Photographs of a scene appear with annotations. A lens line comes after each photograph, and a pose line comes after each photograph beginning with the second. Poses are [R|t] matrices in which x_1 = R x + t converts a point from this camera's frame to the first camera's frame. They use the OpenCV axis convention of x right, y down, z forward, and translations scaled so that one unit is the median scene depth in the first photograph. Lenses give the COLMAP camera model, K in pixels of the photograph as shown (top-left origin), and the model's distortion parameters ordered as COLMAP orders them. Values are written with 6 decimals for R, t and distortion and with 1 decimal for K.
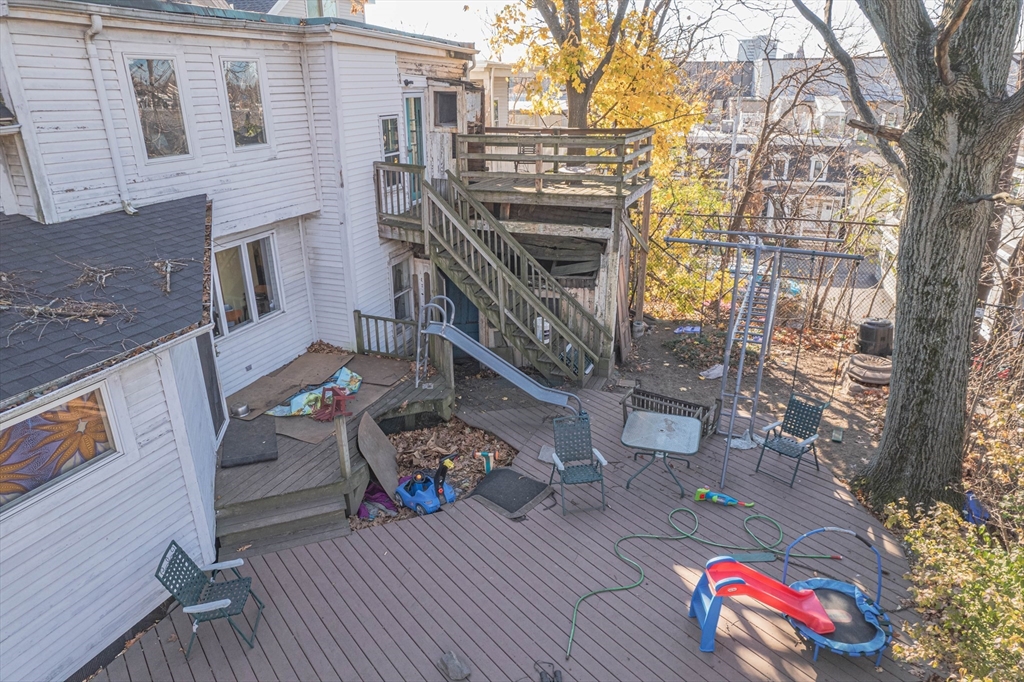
lens RADIAL K [[653.9, 0, 516.0], [0, 653.9, 330.1], [0, 0, 1]] dist [-0.083381, 0.075299]
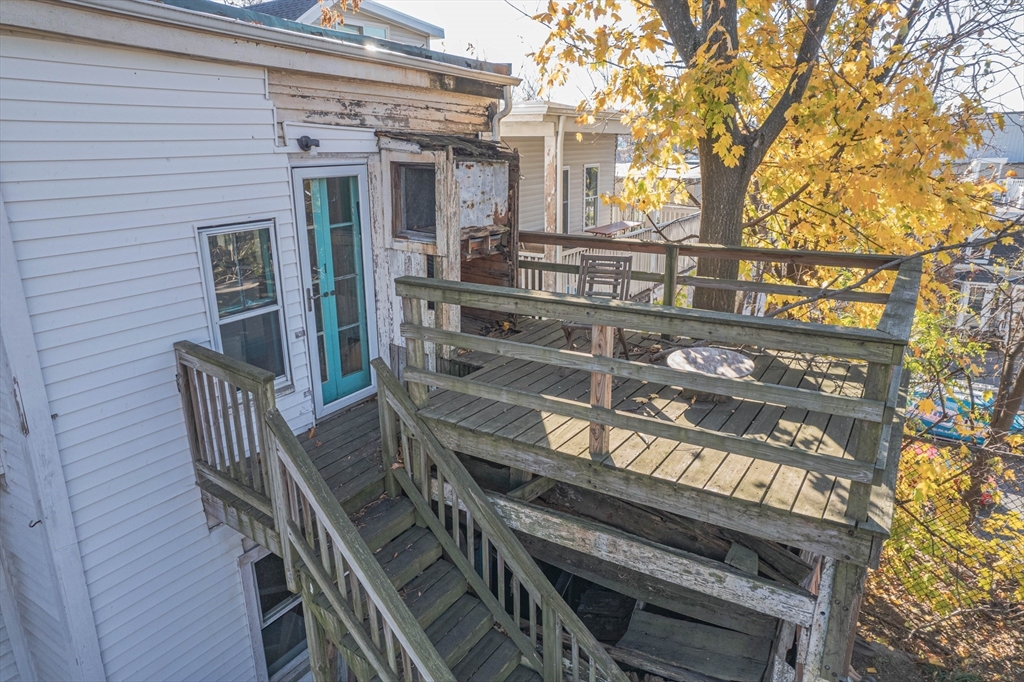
lens RADIAL K [[653.9, 0, 516.0], [0, 653.9, 330.1], [0, 0, 1]] dist [-0.083381, 0.075299]
pose [[0.979580, 0.055798, -0.193158, 0.049567], [-0.071600, 0.994548, -0.075812, -0.222830], [0.187875, 0.088094, 0.978234, 0.580147]]
